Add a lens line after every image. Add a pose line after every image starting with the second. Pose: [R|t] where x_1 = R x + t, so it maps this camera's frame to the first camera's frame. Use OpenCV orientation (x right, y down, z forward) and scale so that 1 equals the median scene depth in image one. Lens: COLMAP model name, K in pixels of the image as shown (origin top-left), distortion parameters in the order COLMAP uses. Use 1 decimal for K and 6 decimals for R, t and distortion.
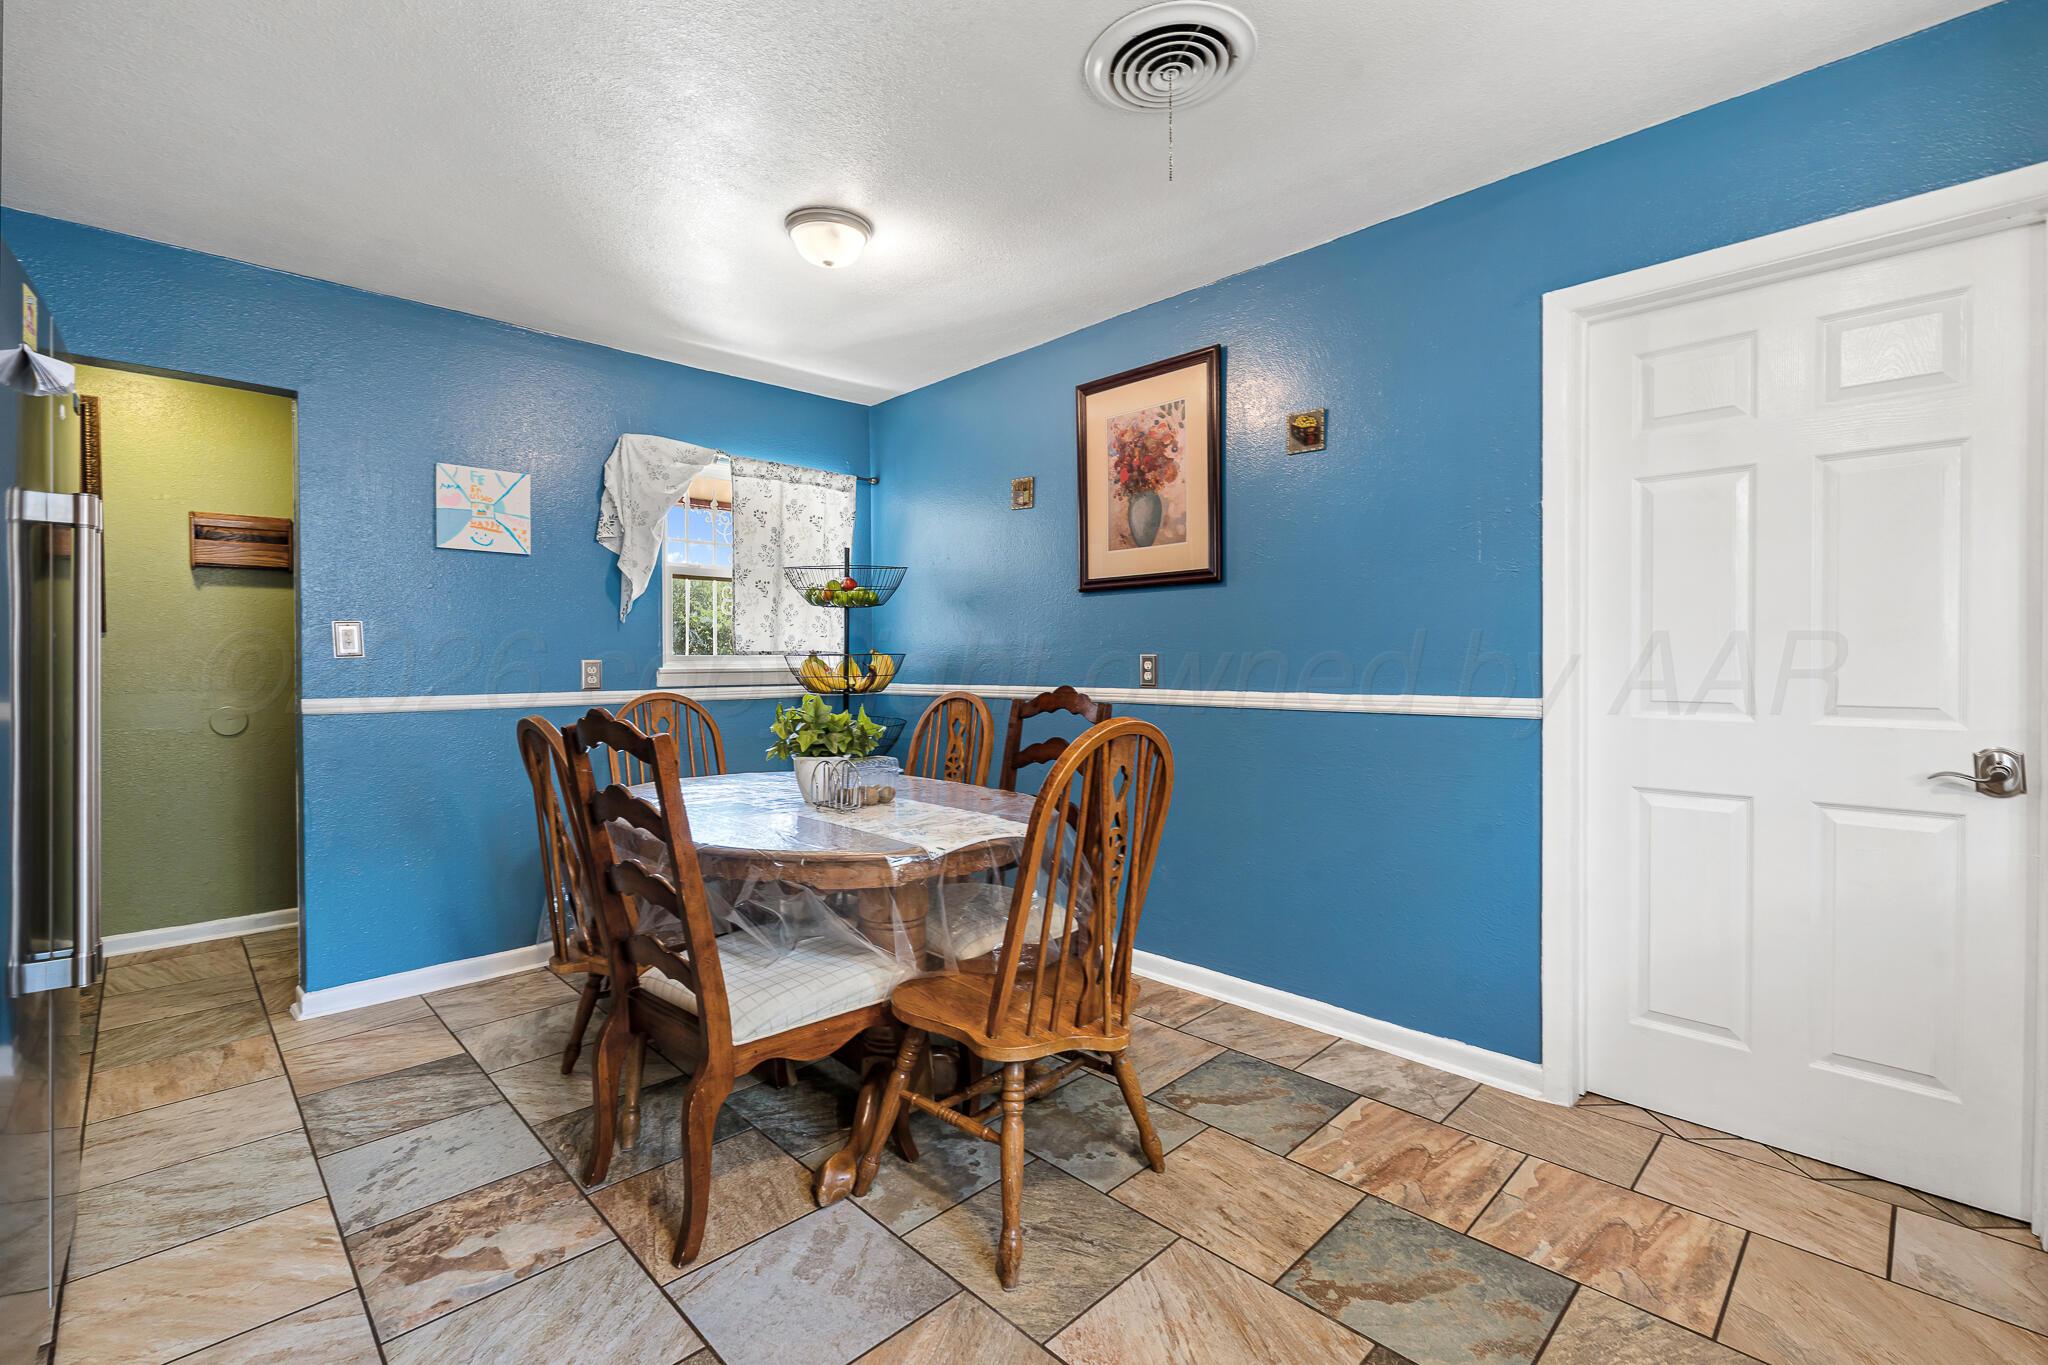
lens RADIAL K [[897.9, 0, 1016.8], [0, 897.9, 662.7], [0, 0, 1]] dist [-0.000999, 0.000040]
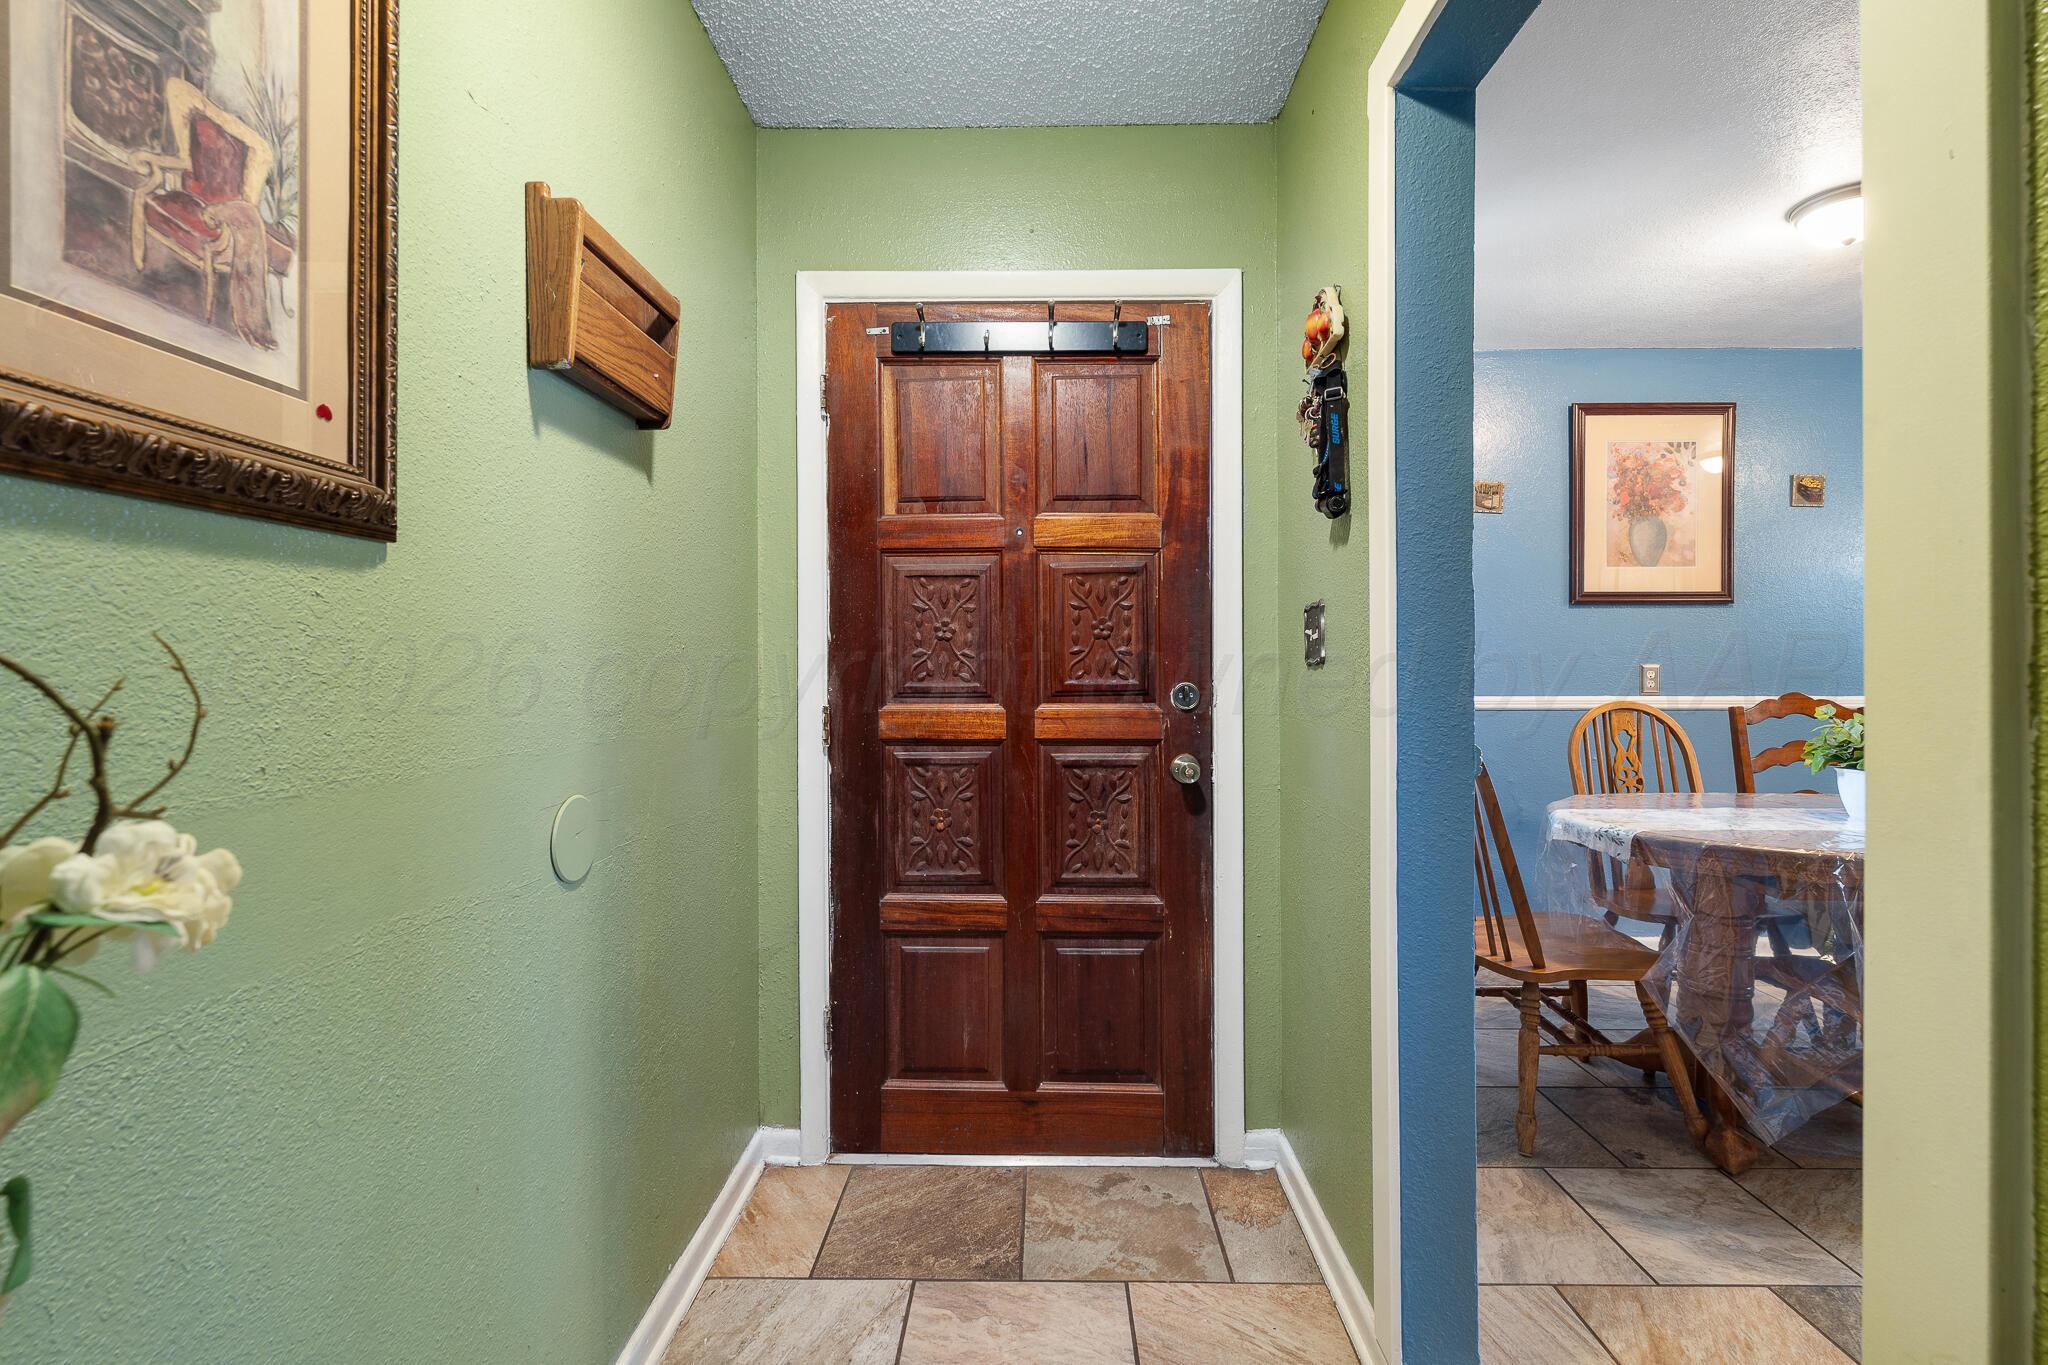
lens RADIAL K [[902.4, 0, 1024.5], [0, 902.4, 667.7], [0, 0, 1]] dist [-0.003972, -0.000147]
pose [[0.714322, 0.005317, 0.699797, -1.198971], [-0.000951, 0.999978, -0.006626, 0.002572], [-0.699816, 0.004068, 0.714311, 0.765644]]
